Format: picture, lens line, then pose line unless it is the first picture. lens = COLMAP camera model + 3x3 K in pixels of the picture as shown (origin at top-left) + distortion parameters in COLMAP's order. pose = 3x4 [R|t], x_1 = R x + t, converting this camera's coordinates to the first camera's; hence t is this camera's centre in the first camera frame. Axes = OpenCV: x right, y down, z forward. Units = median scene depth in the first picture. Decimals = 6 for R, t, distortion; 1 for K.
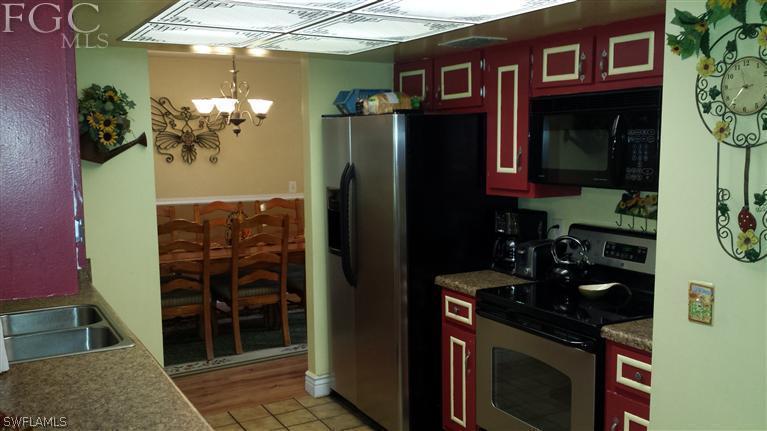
lens RADIAL K [[706.2, 0, 393.7], [0, 706.2, 216.1], [0, 0, 1]] dist [0.005561, -0.003084]
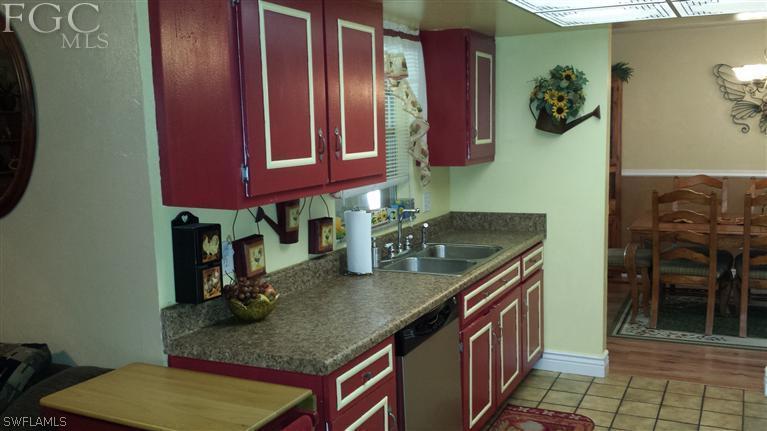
lens RADIAL K [[706.2, 0, 393.7], [0, 706.2, 216.1], [0, 0, 1]] dist [0.005561, -0.003084]
pose [[0.568970, 0.105429, -0.815572, 0.287900], [-0.069745, 0.994361, 0.079884, -0.009438], [0.819395, 0.011431, 0.573115, 0.078898]]
